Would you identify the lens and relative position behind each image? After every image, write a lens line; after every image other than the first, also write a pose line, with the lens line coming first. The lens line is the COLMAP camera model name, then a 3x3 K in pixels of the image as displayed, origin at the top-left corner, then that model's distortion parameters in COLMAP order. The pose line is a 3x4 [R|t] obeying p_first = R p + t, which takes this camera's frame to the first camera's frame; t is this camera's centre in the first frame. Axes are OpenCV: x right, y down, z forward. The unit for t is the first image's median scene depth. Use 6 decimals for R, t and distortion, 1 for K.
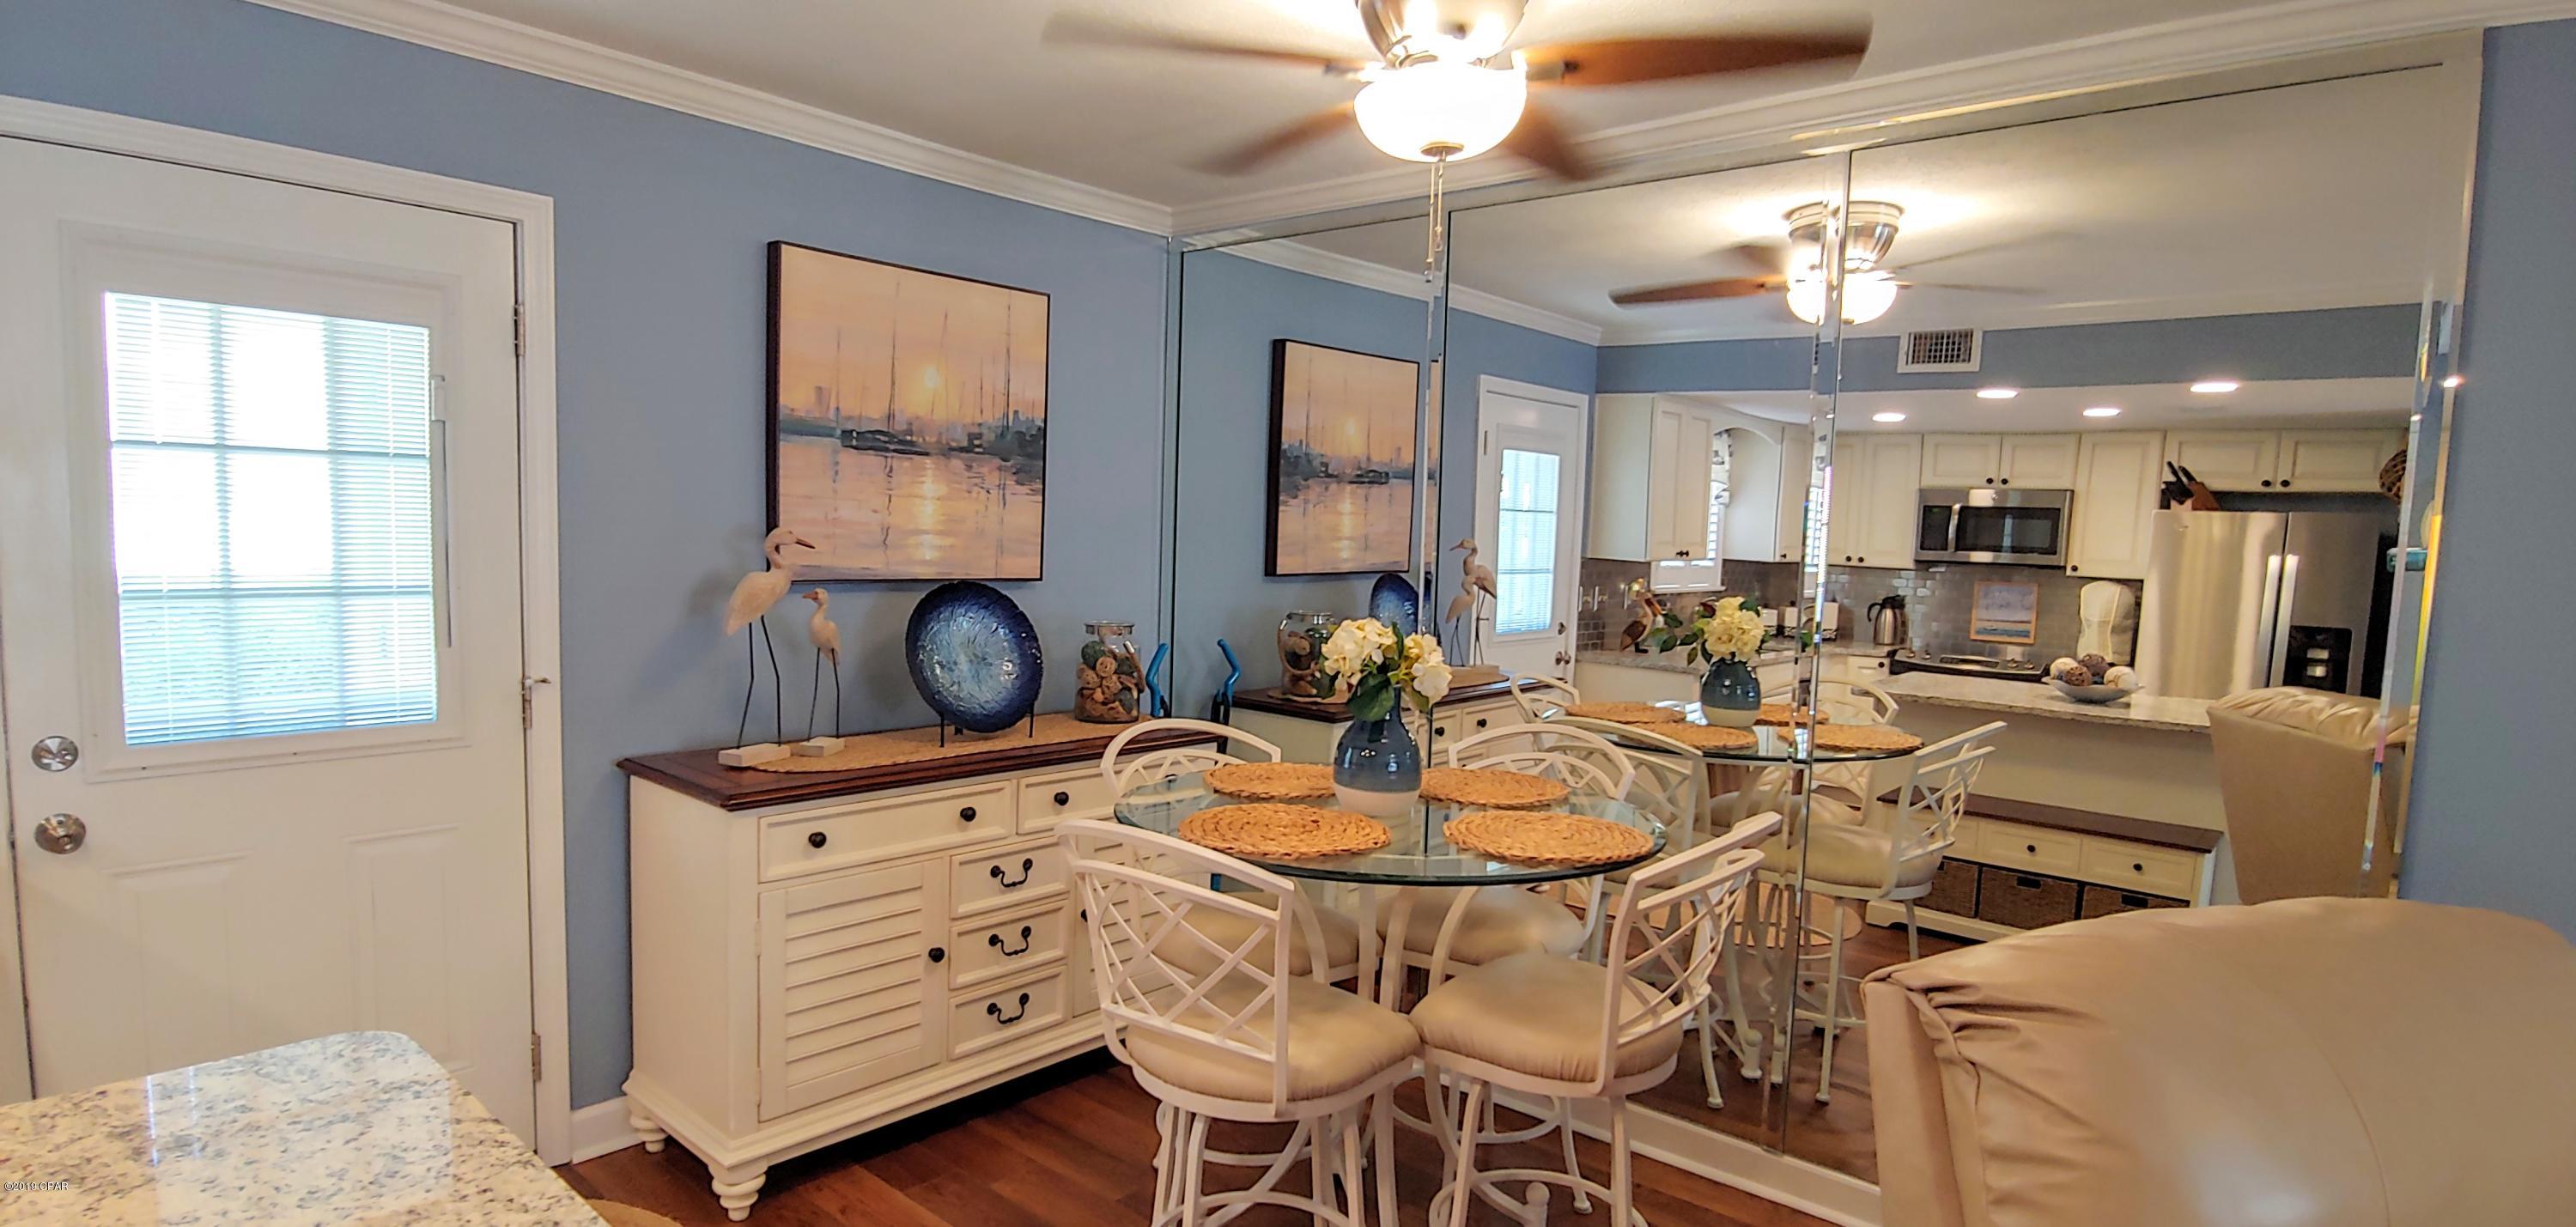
lens RADIAL K [[1295.6, 0, 1301.0], [0, 1295.6, 622.7], [0, 0, 1]] dist [-0.013109, 0.000065]
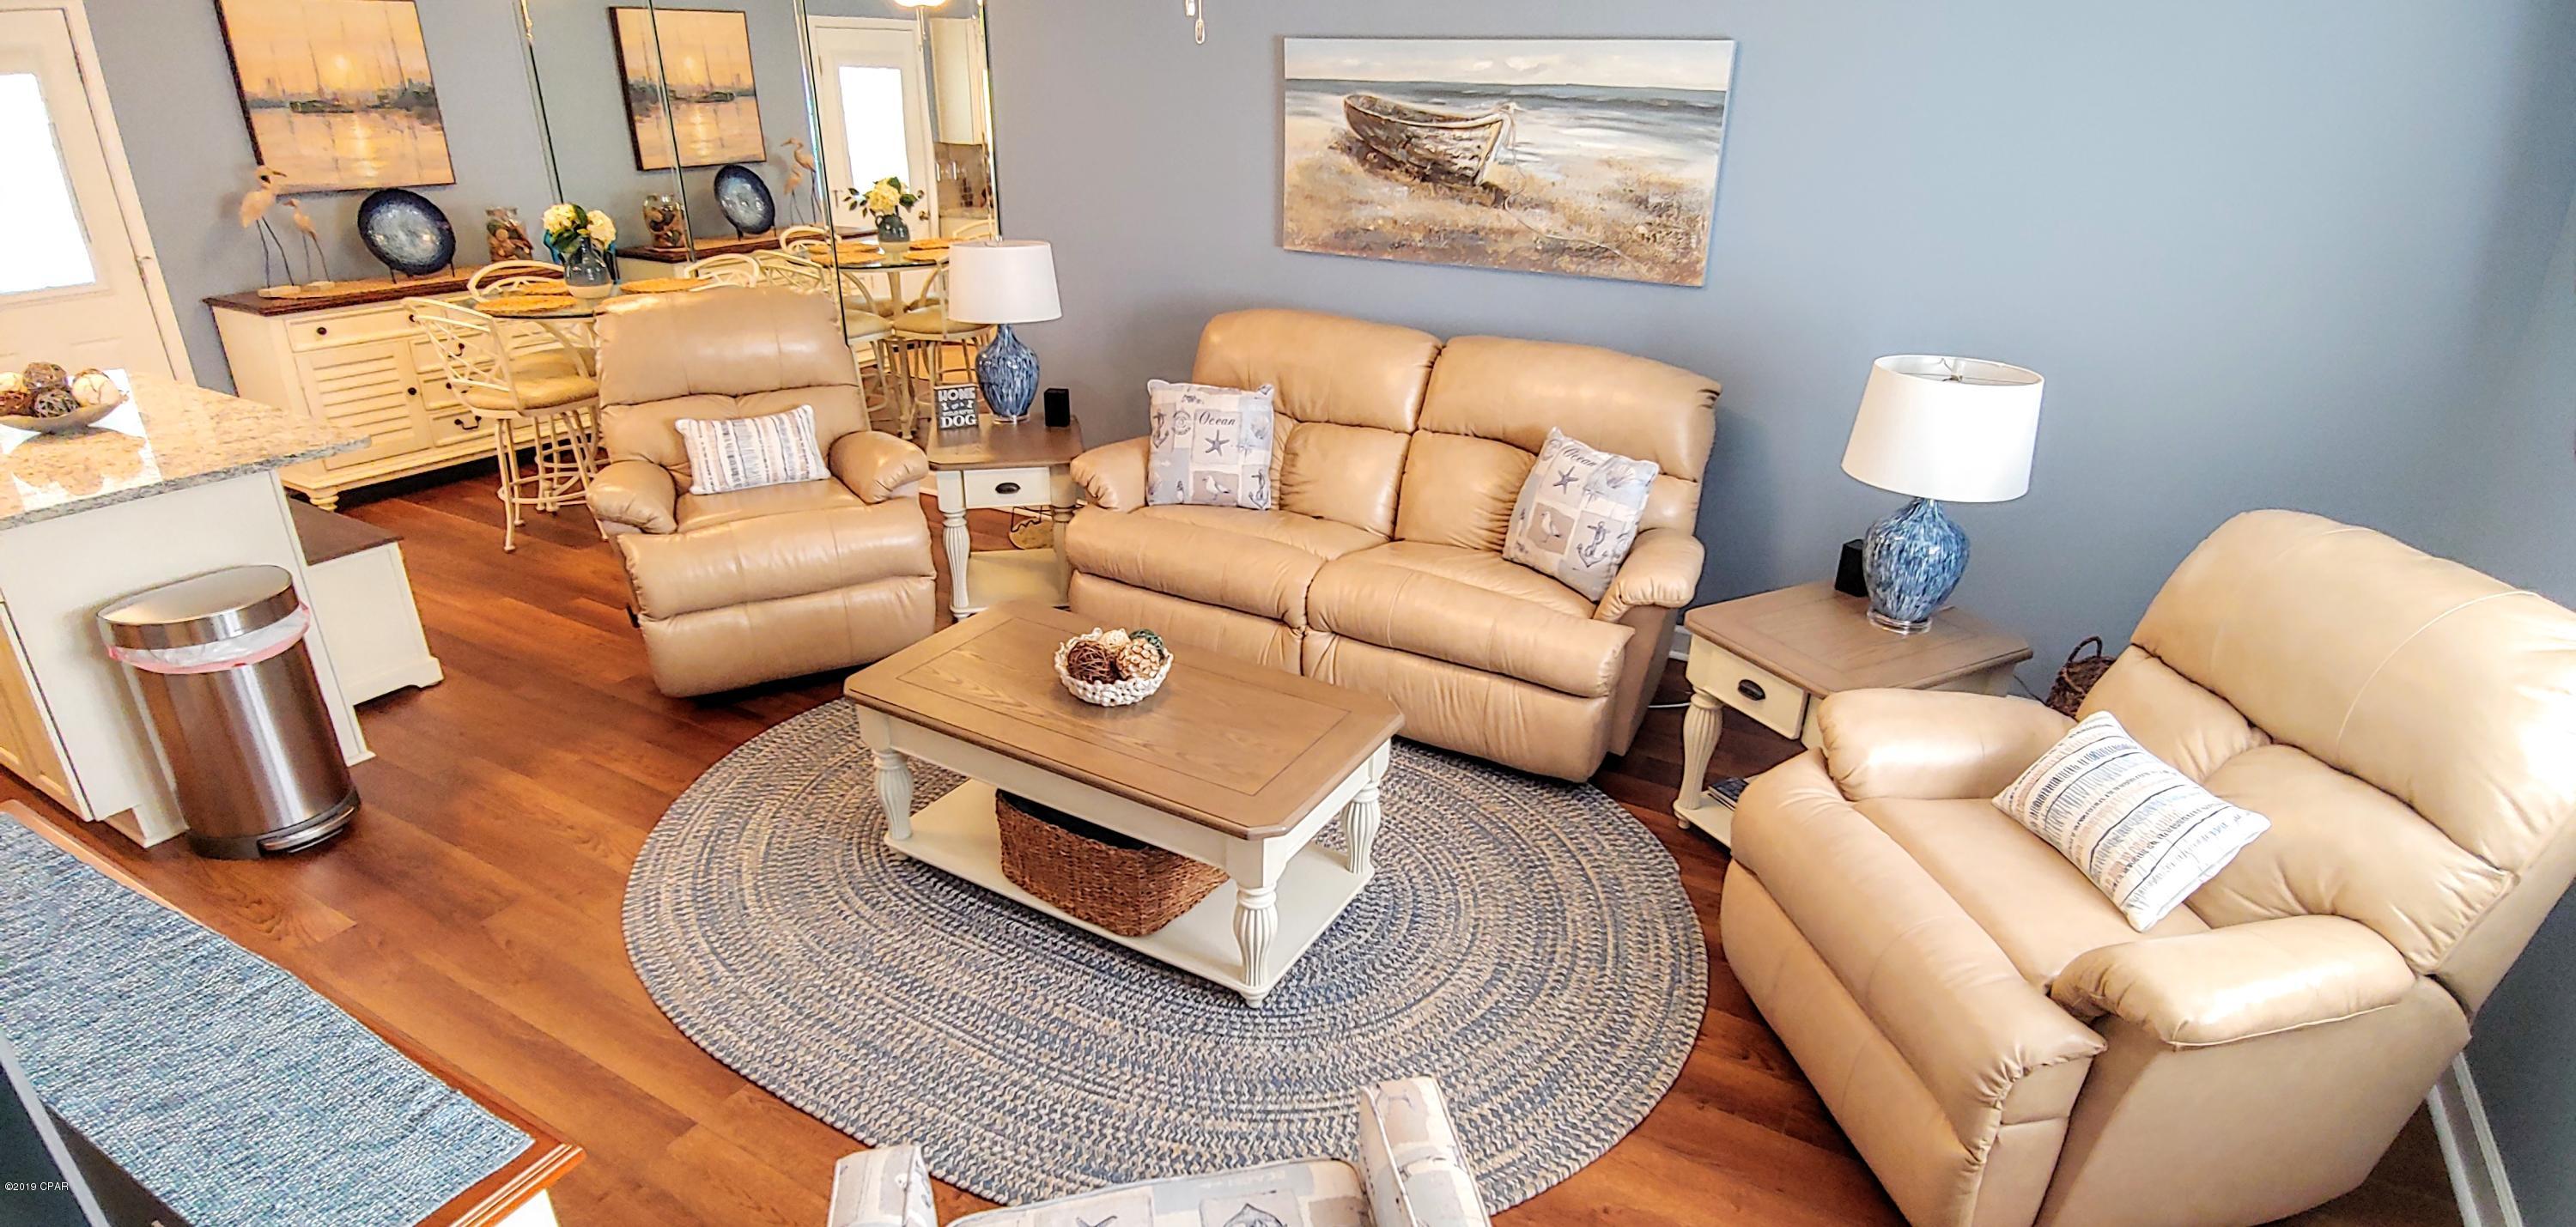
lens RADIAL K [[1295.6, 0, 1286.6], [0, 1295.6, 627.8], [0, 0, 1]] dist [-0.013109, 0.000065]
pose [[0.984008, -0.092507, 0.152222, 0.641839], [0.037446, 0.942904, 0.330952, -0.001508], [-0.174146, -0.319959, 0.931289, -1.079574]]
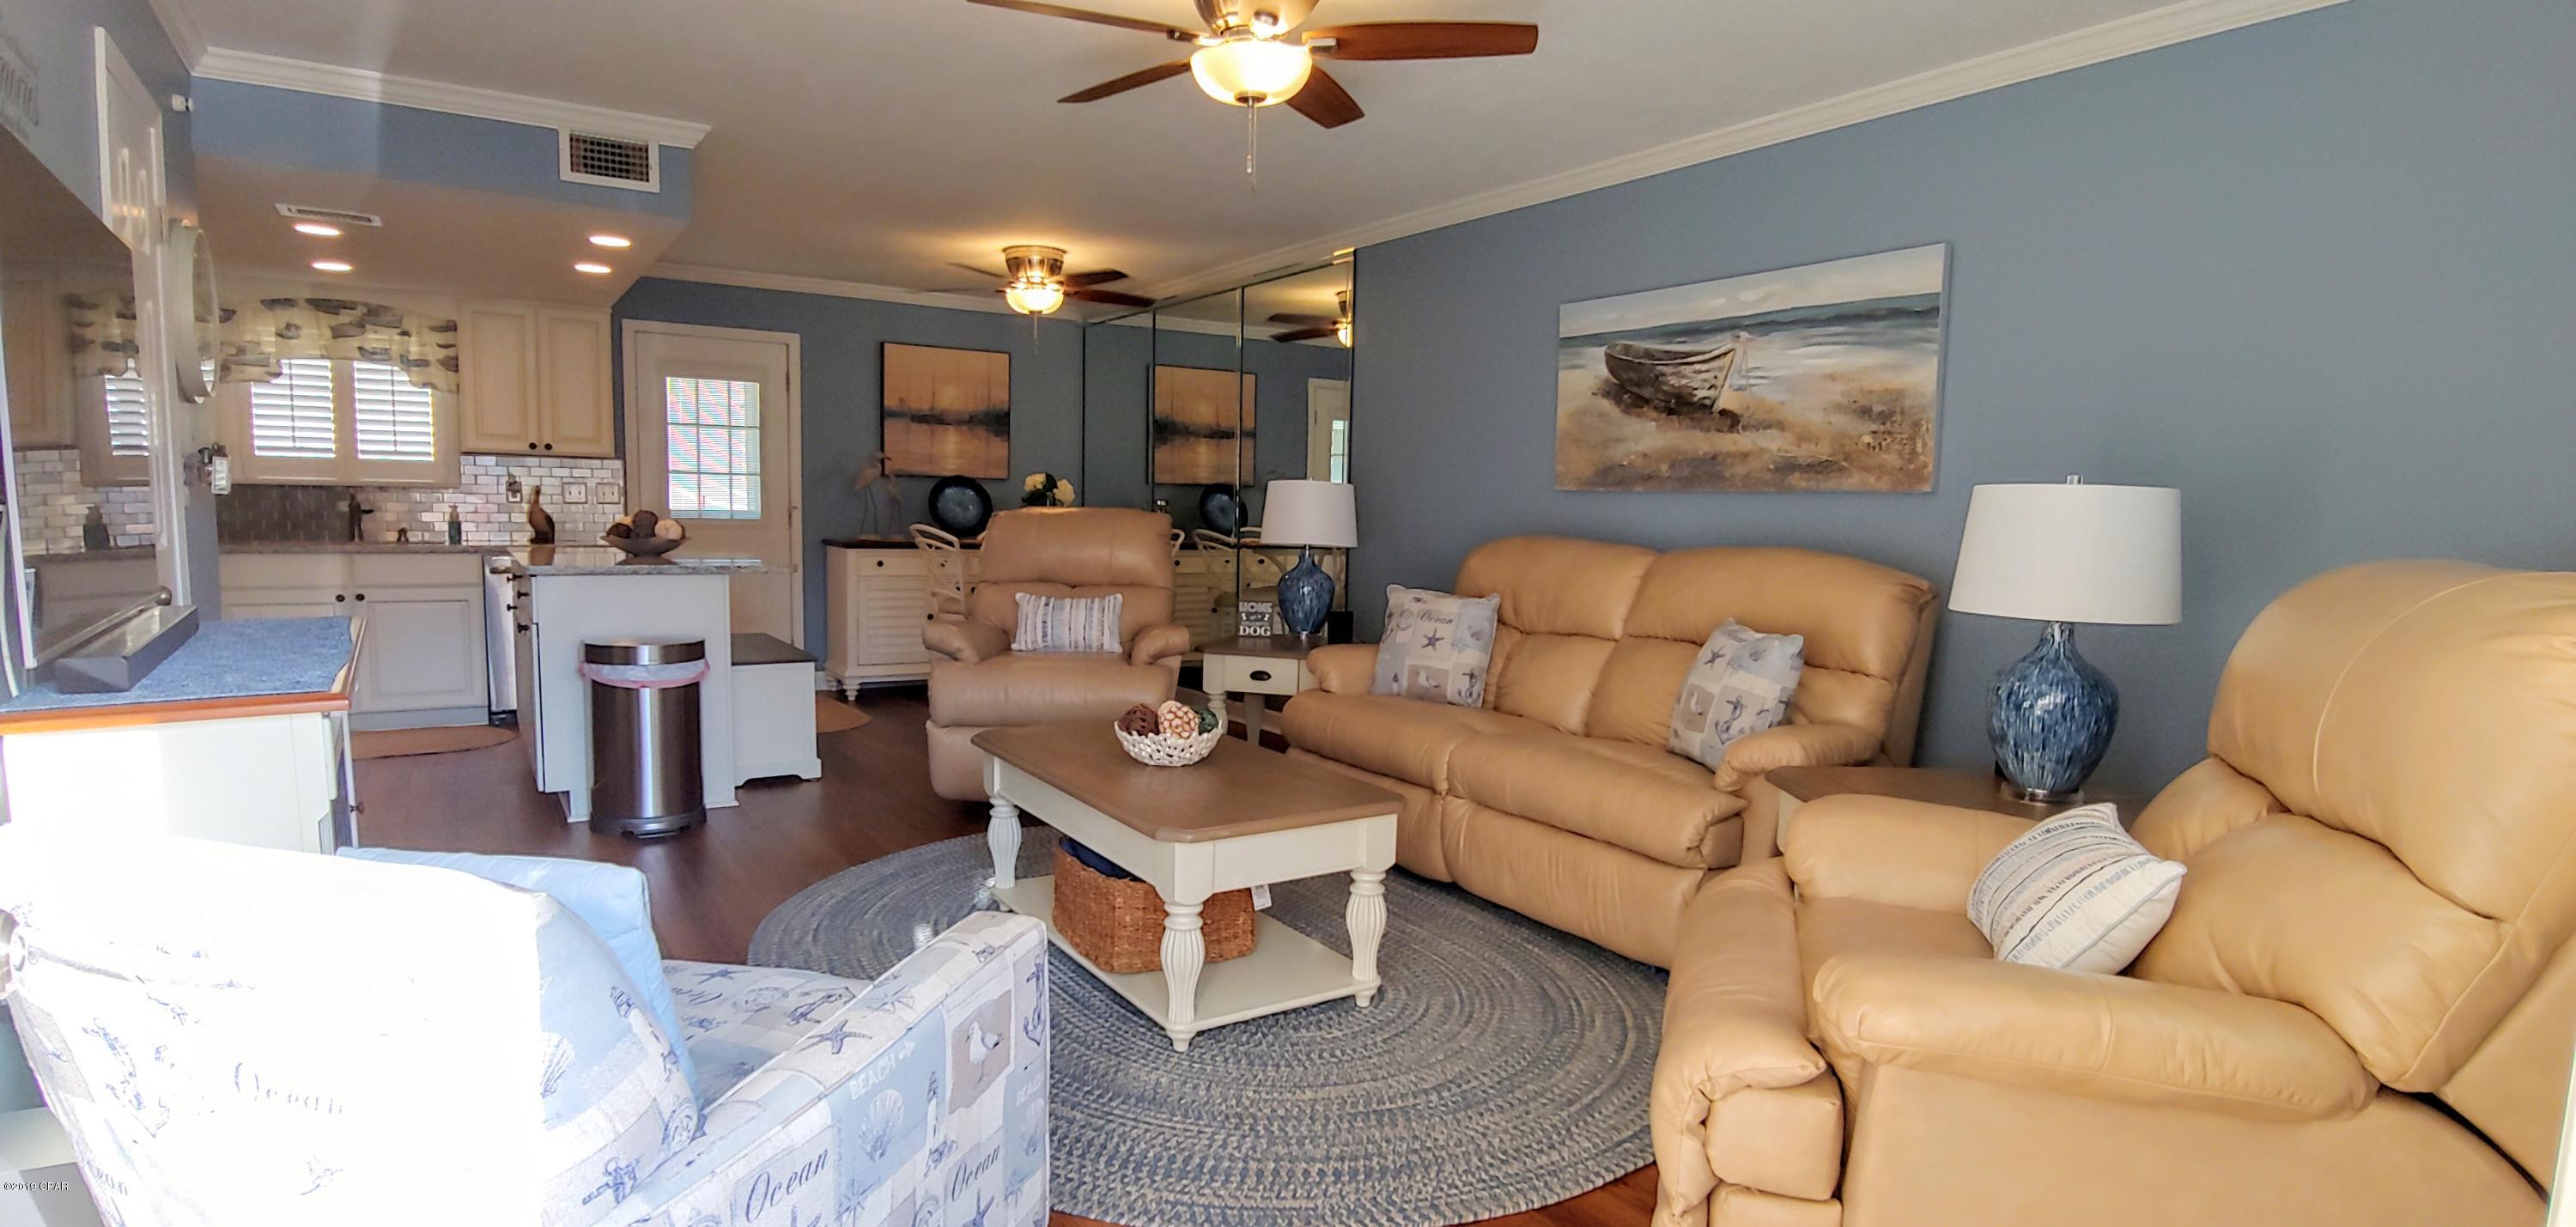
lens RADIAL K [[1295.6, 0, 1280.0], [0, 1295.6, 620.9], [0, 0, 1]] dist [-0.013109, 0.000065]
pose [[0.956652, 0.010502, -0.291045, 1.035471], [-0.010912, 0.999940, 0.000213, 0.235548], [0.291030, 0.002972, 0.956709, -1.151185]]
